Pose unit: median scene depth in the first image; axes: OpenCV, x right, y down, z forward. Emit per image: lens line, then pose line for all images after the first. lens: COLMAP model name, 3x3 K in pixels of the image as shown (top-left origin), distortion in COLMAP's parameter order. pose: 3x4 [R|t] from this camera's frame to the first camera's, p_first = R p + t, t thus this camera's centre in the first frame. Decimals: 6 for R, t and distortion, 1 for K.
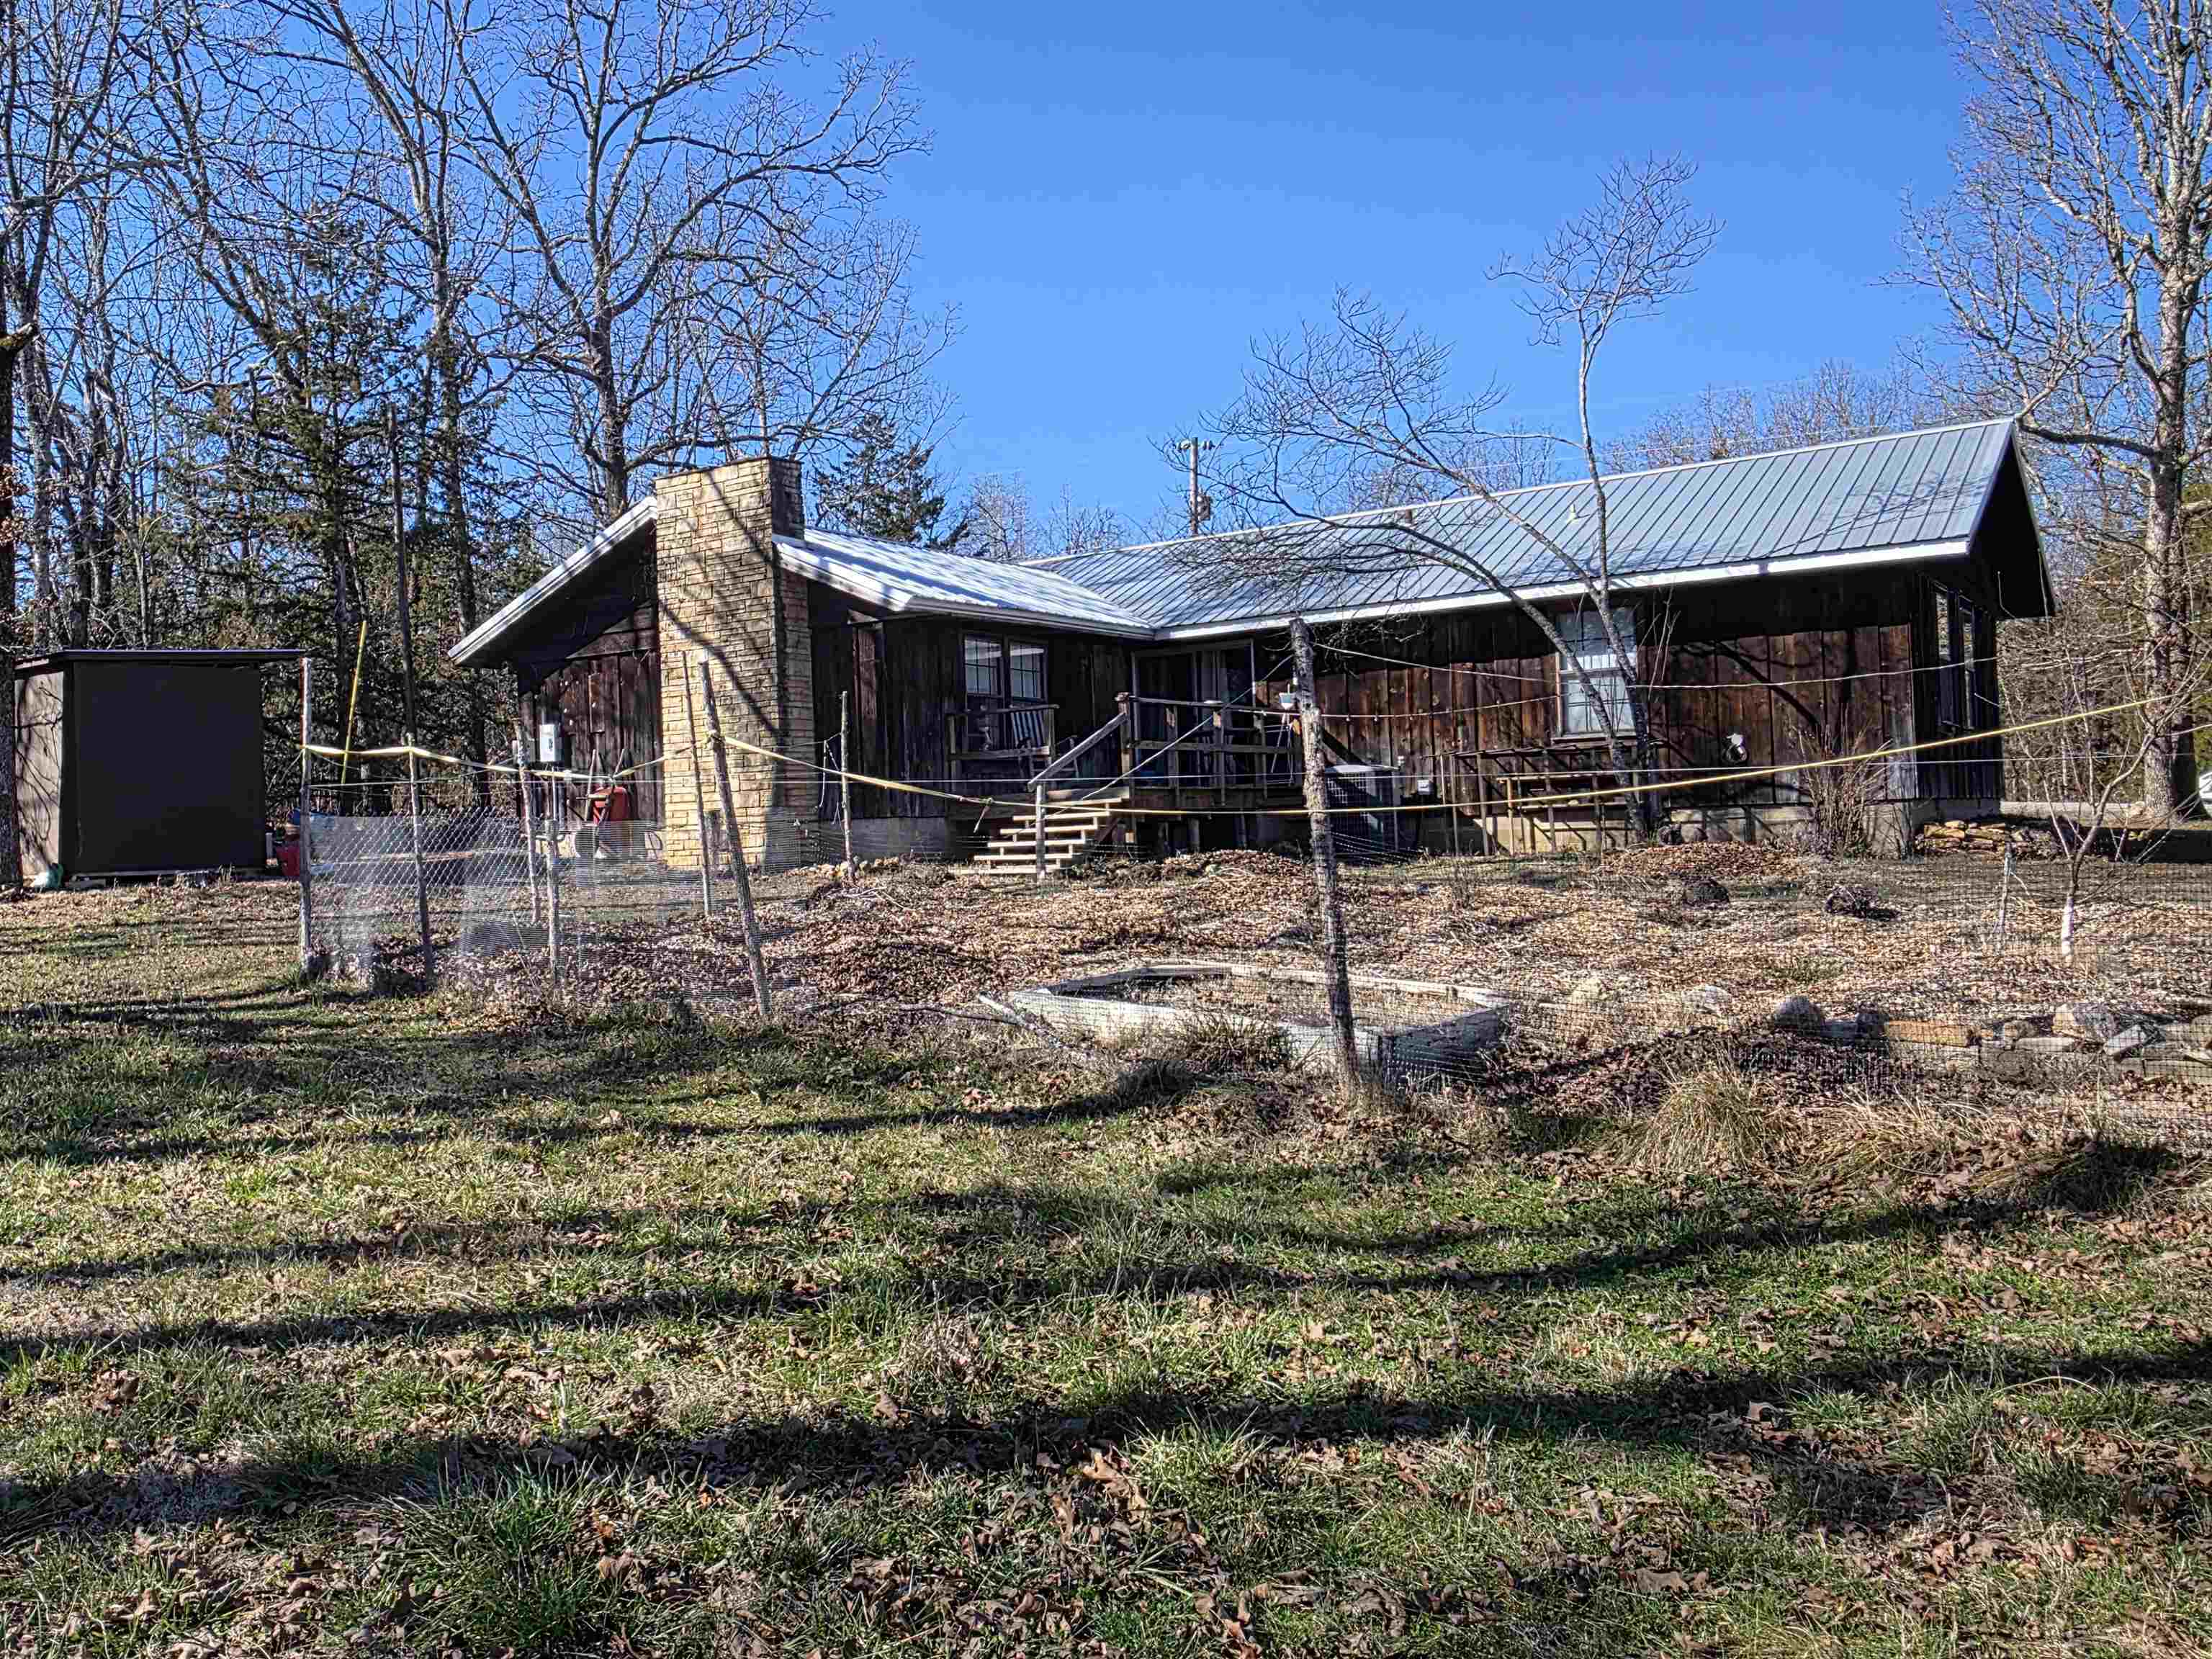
lens RADIAL K [[1254.1, 0, 1105.2], [0, 1254.1, 781.5], [0, 0, 1]] dist [-0.003016, -0.000997]
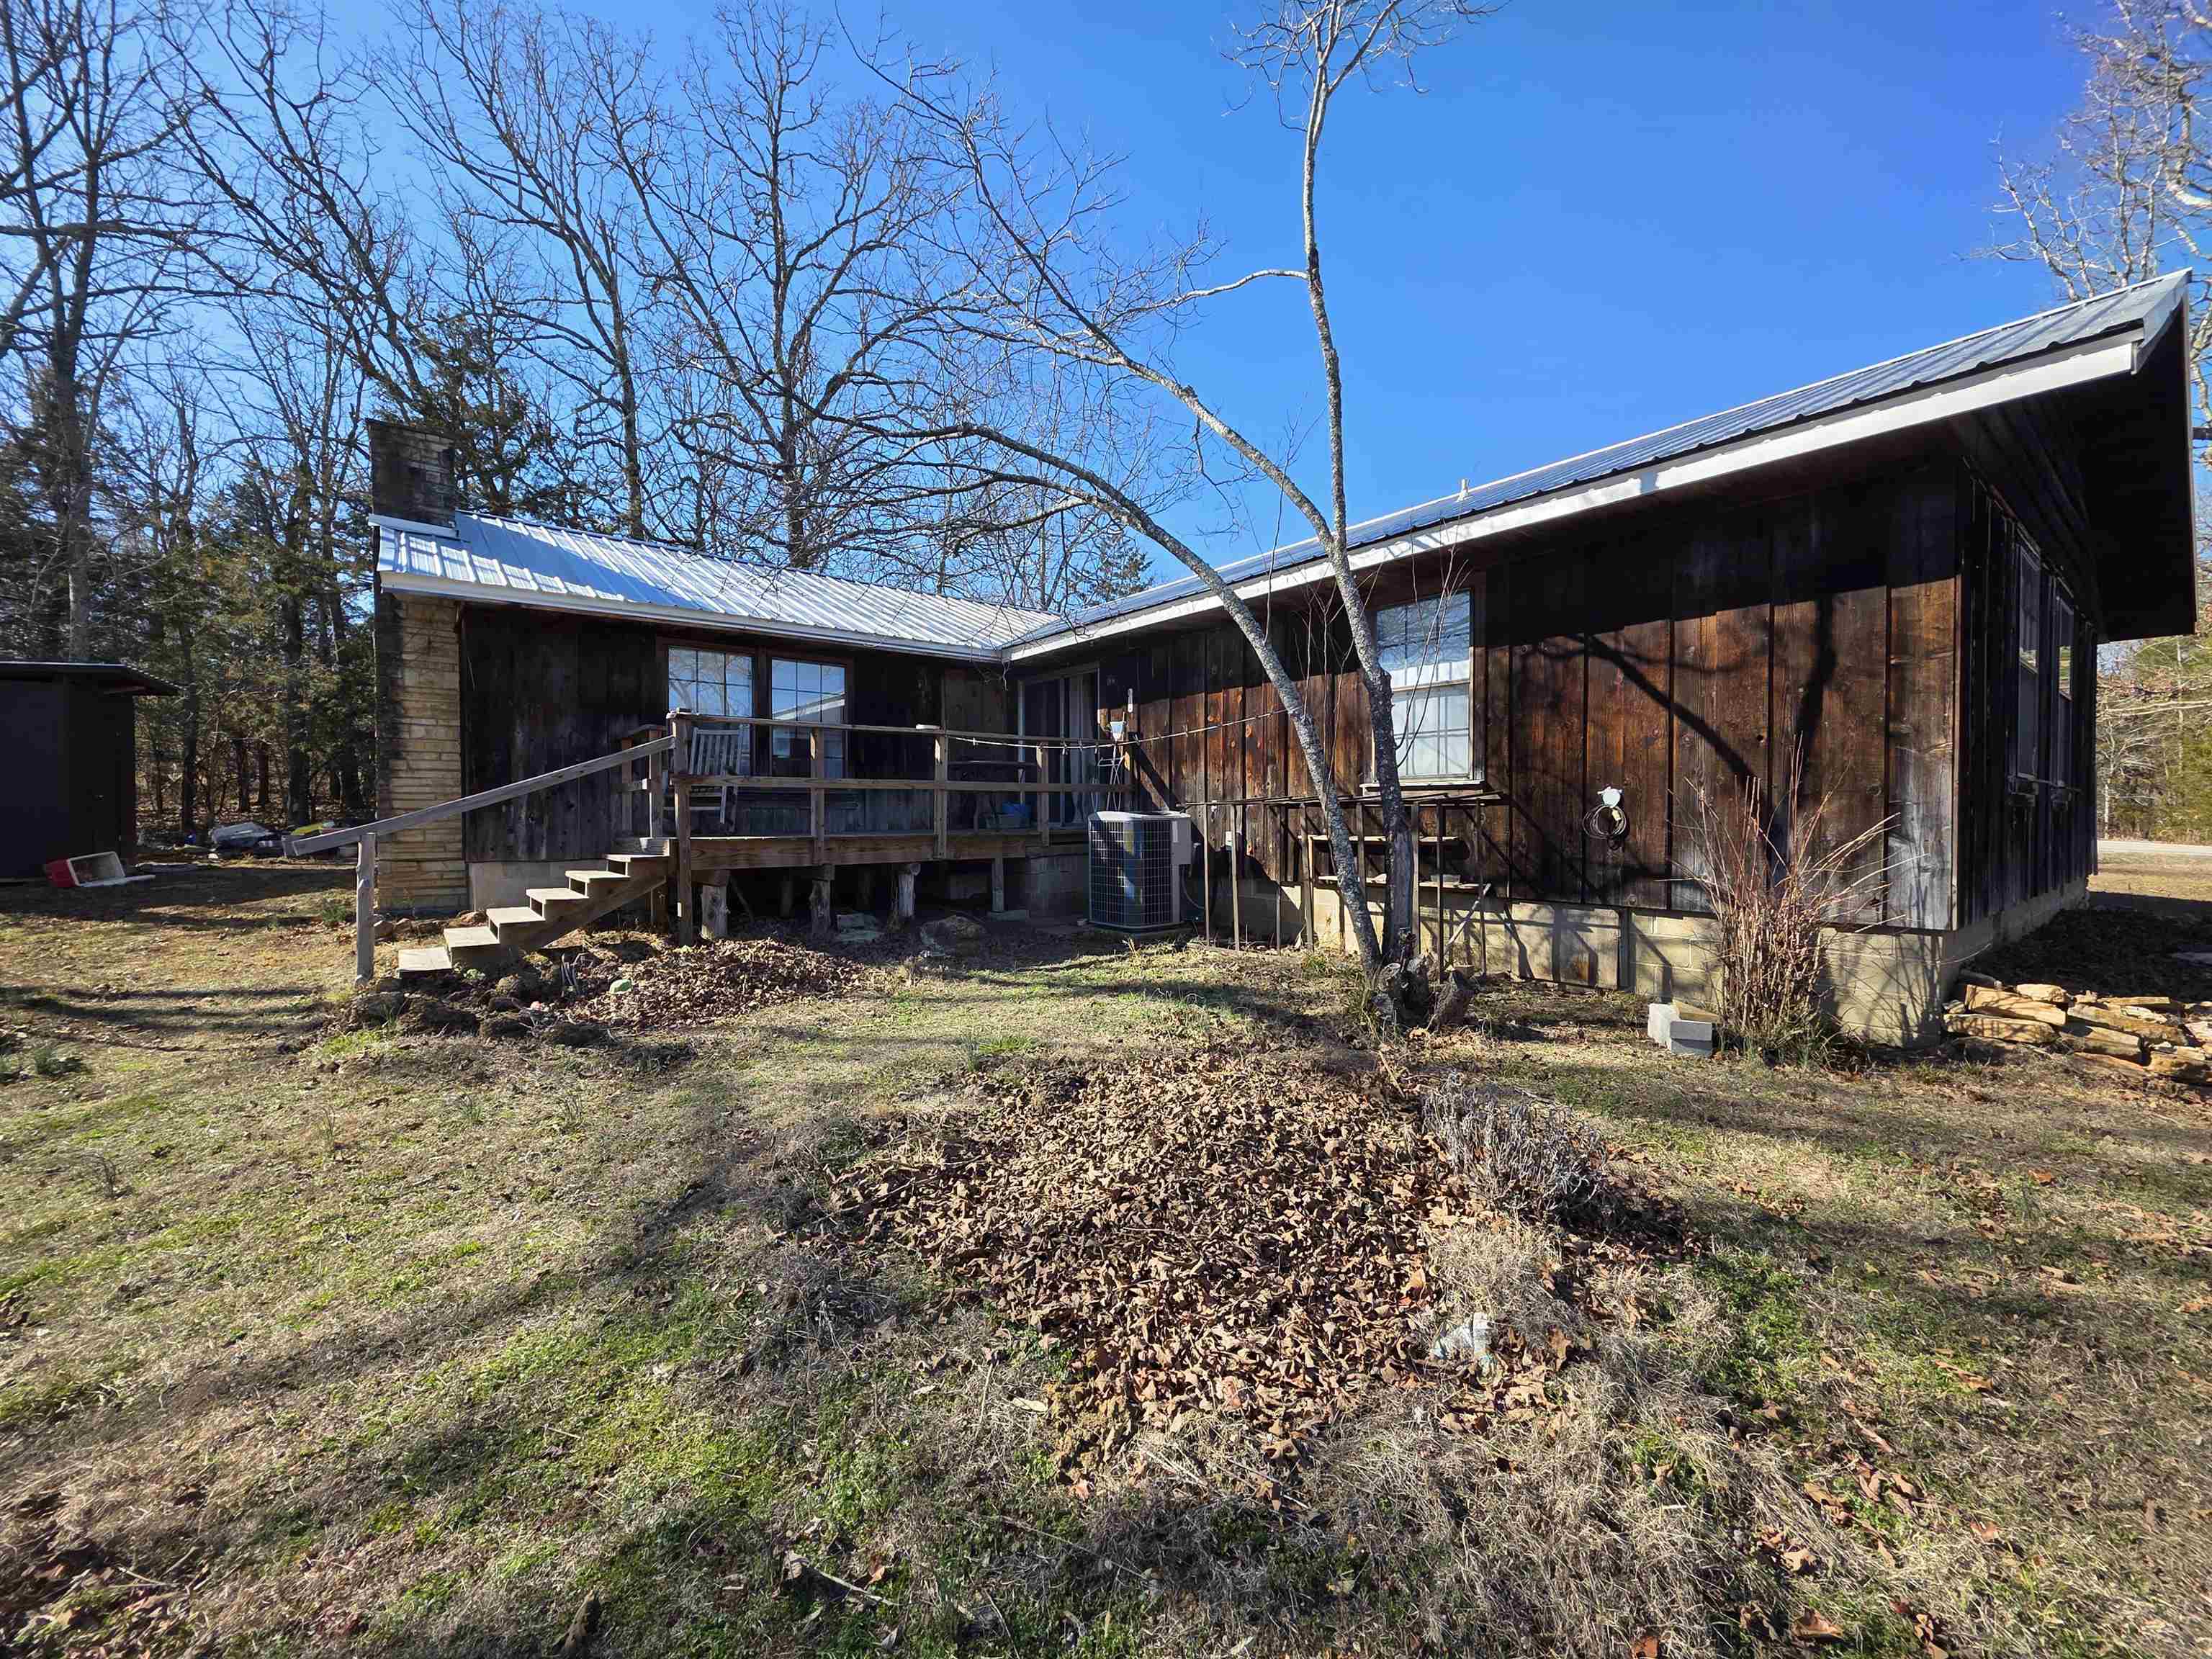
lens RADIAL K [[884.9, 0, 1110.7], [0, 884.9, 828.1], [0, 0, 1]] dist [0.003615, -0.000412]
pose [[0.981075, 0.036571, -0.190142, 0.351662], [-0.030067, 0.998863, 0.036984, -0.027185], [0.191278, -0.030567, 0.981060, 0.539383]]
